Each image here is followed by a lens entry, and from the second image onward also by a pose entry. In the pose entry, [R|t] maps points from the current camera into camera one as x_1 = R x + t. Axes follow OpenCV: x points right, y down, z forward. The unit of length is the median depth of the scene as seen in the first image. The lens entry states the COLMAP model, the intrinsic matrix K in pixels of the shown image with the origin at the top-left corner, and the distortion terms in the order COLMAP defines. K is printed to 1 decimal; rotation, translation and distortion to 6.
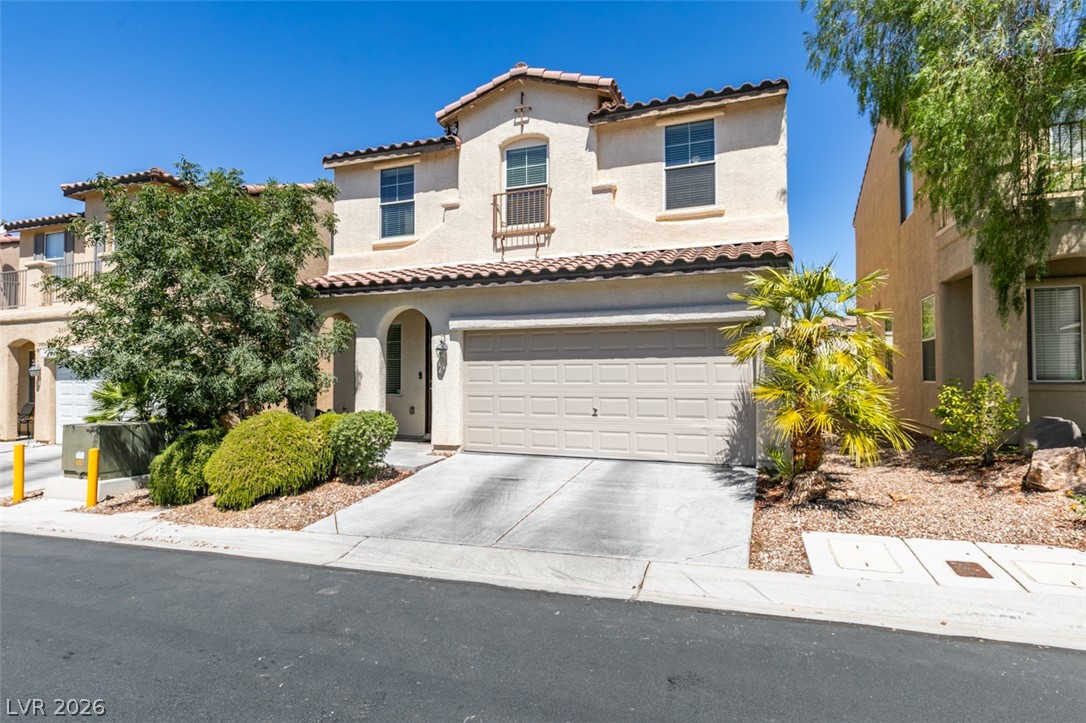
lens RADIAL K [[597.6, 0, 604.9], [0, 597.6, 360.4], [0, 0, 1]] dist [-0.000967, 0.000079]
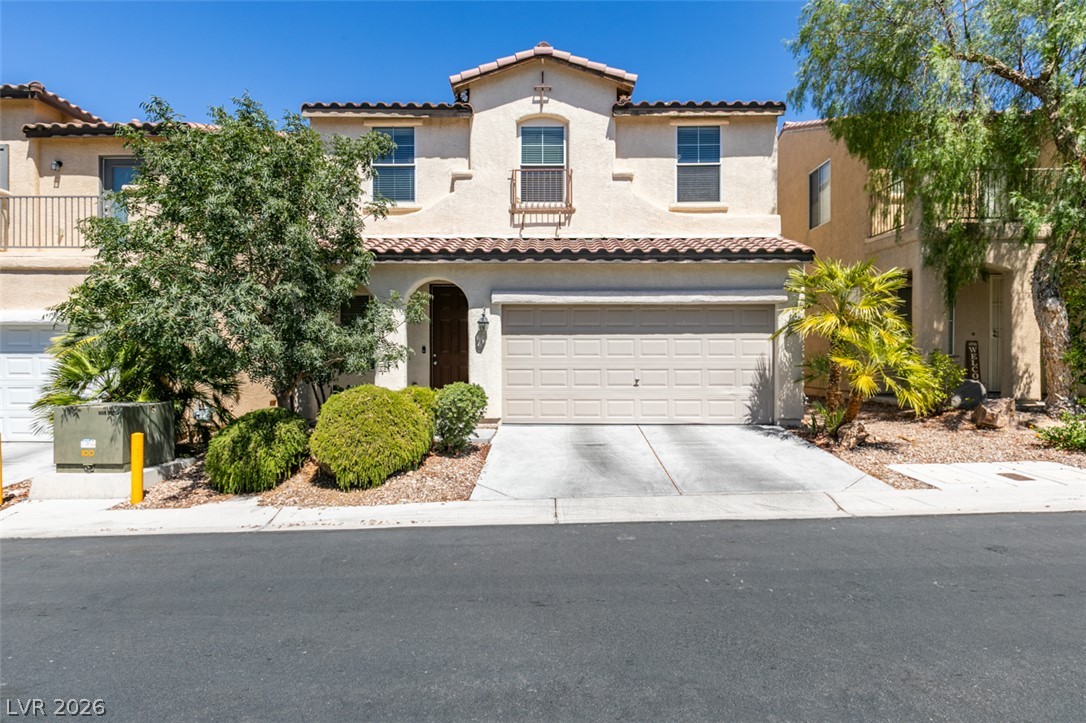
lens RADIAL K [[597.6, 0, 604.9], [0, 597.6, 360.4], [0, 0, 1]] dist [-0.000967, 0.000079]
pose [[0.933301, -0.001815, 0.359091, -0.424180], [-0.009725, 0.999493, 0.030327, 0.011809], [-0.358964, -0.031796, 0.932810, -0.003940]]
